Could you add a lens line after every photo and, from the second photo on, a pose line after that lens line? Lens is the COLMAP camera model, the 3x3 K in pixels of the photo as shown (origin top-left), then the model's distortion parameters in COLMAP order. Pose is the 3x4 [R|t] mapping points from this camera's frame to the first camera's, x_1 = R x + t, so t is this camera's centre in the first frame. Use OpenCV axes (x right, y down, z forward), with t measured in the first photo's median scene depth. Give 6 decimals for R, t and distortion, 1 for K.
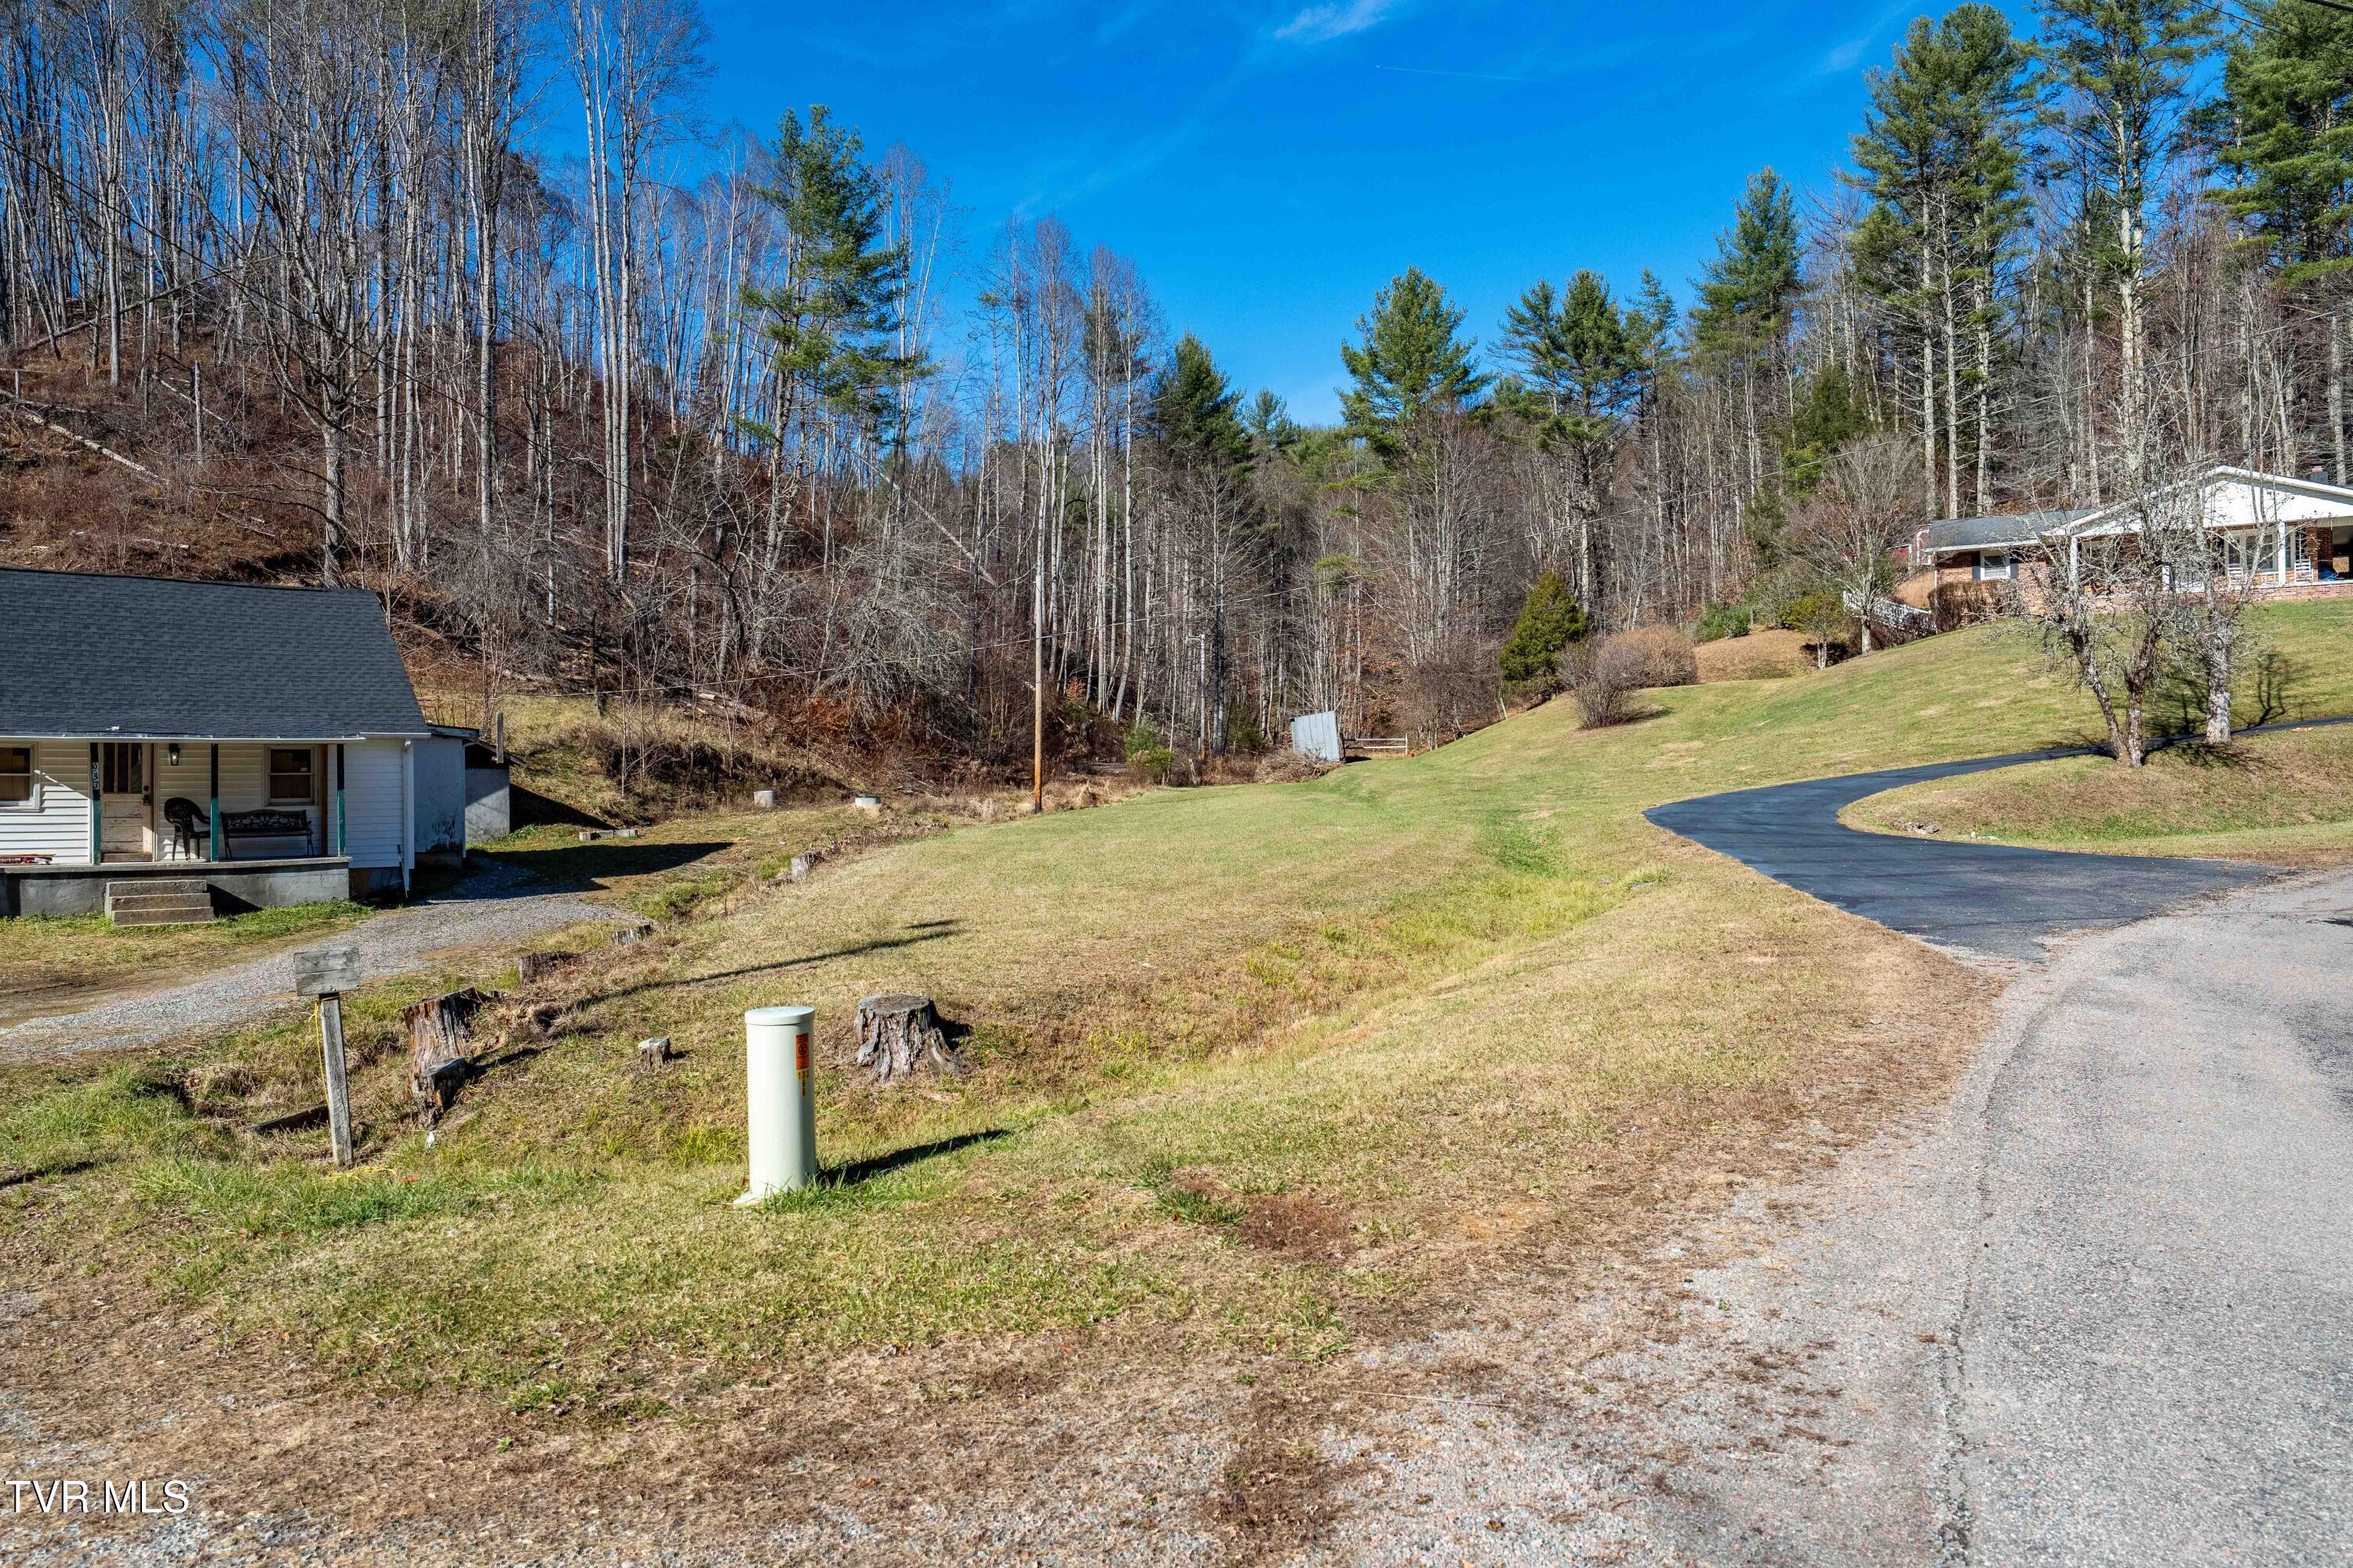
lens RADIAL K [[1568.3, 0, 1176.5], [0, 1568.3, 784.0], [0, 0, 1]] dist [-0.002182, 0.001208]
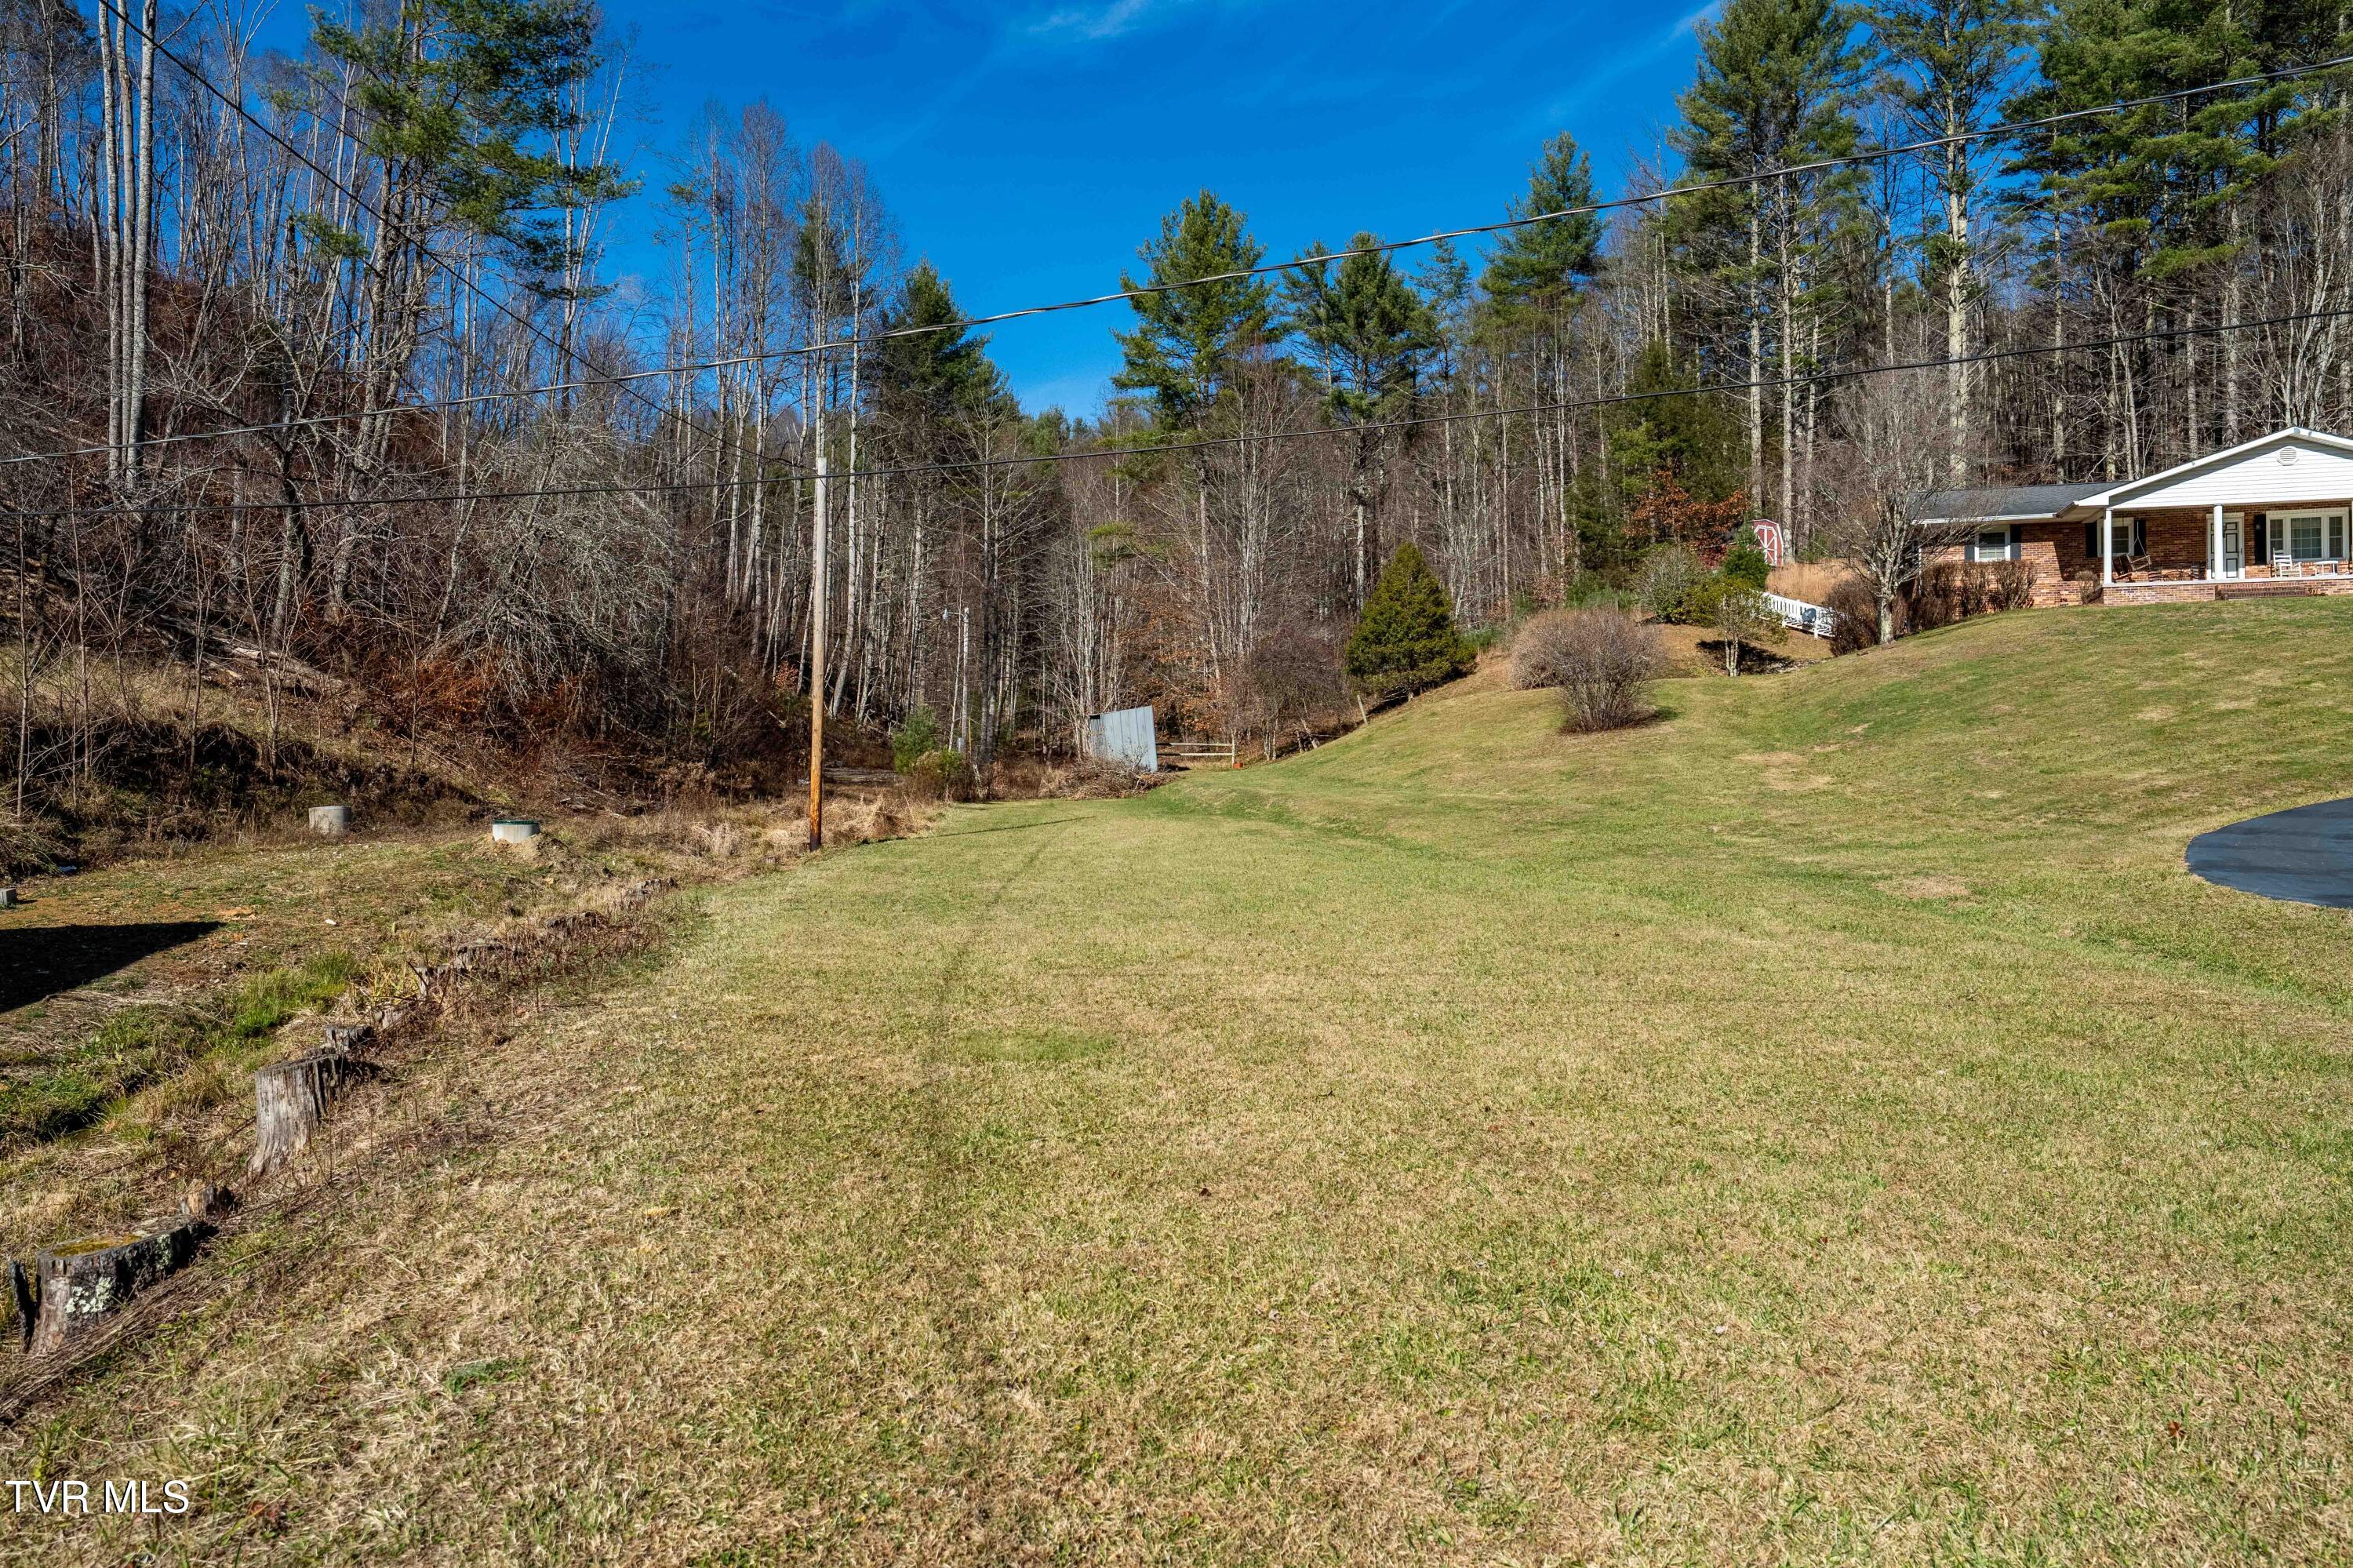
lens RADIAL K [[1568.3, 0, 1176.5], [0, 1568.3, 784.0], [0, 0, 1]] dist [-0.002182, 0.001208]
pose [[0.978491, 0.014774, 0.205760, -0.056822], [-0.013632, 0.999883, -0.006966, -0.003379], [-0.205838, 0.004011, 0.978578, 0.281101]]
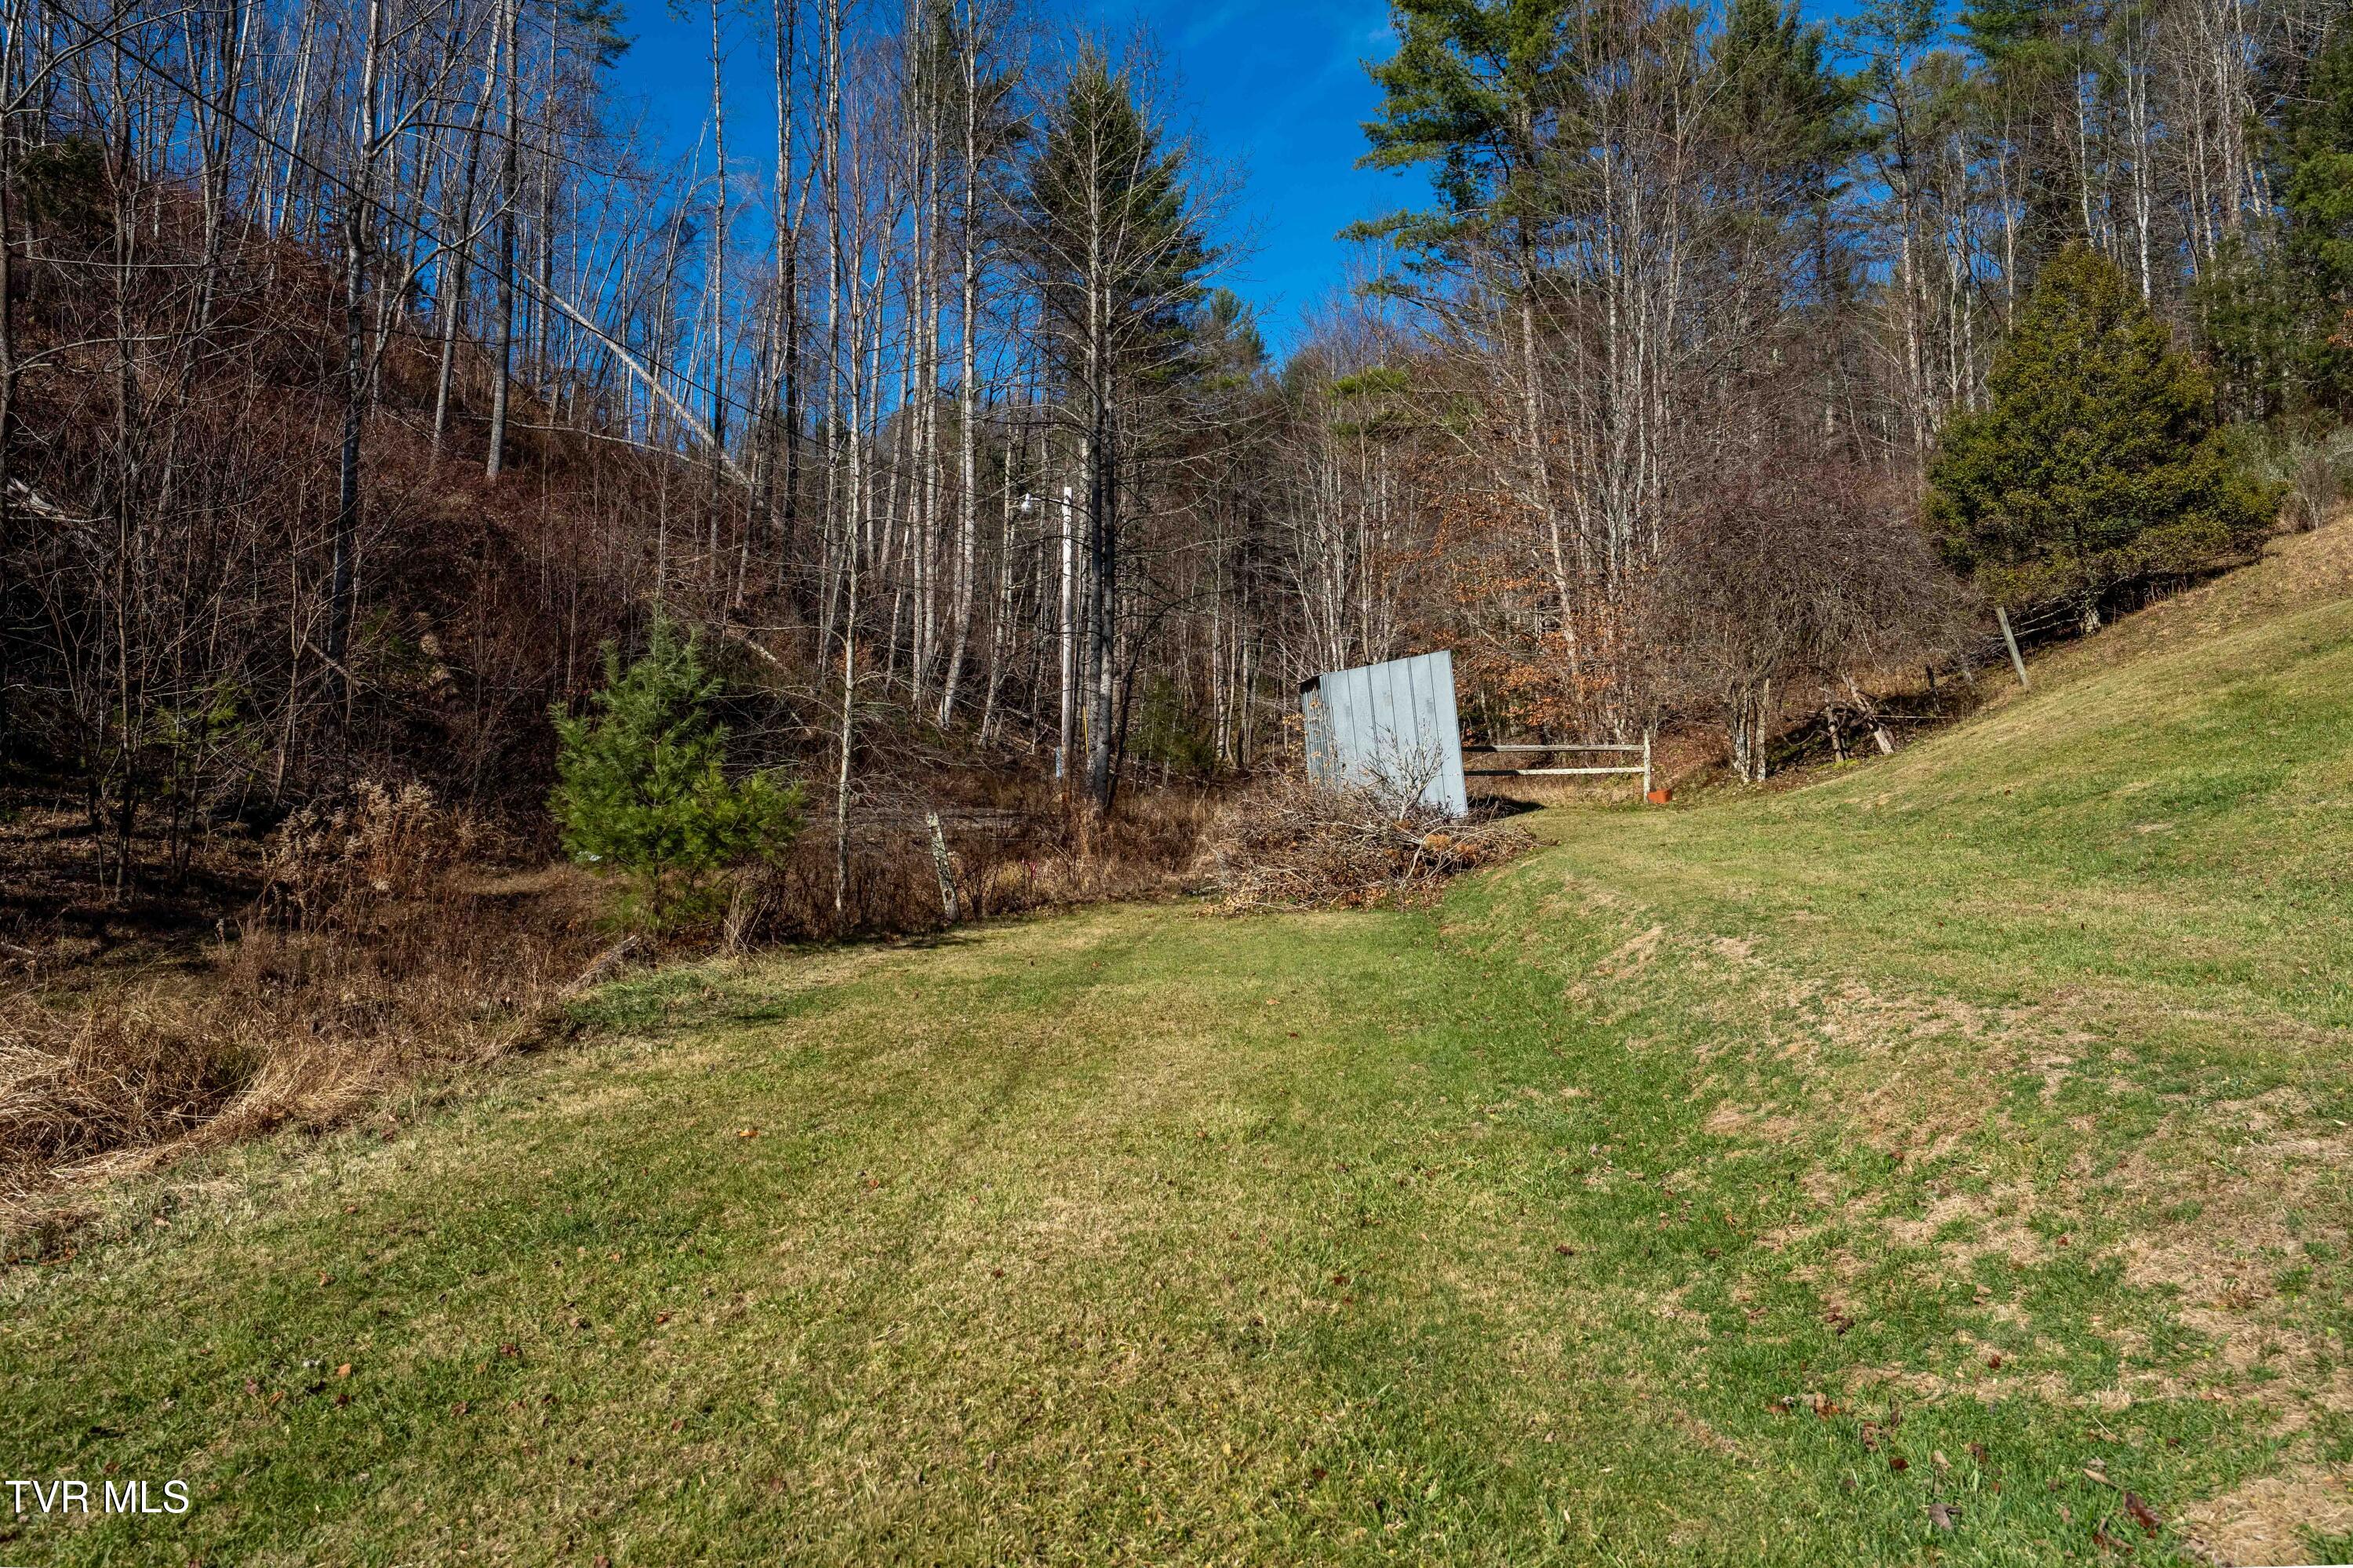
lens RADIAL K [[1568.3, 0, 1176.5], [0, 1568.3, 784.0], [0, 0, 1]] dist [-0.002182, 0.001208]
pose [[0.999646, 0.000483, 0.026596, 0.048141], [-0.000037, 0.999859, -0.016778, -0.018764], [-0.026601, 0.016771, 0.999505, 0.841639]]
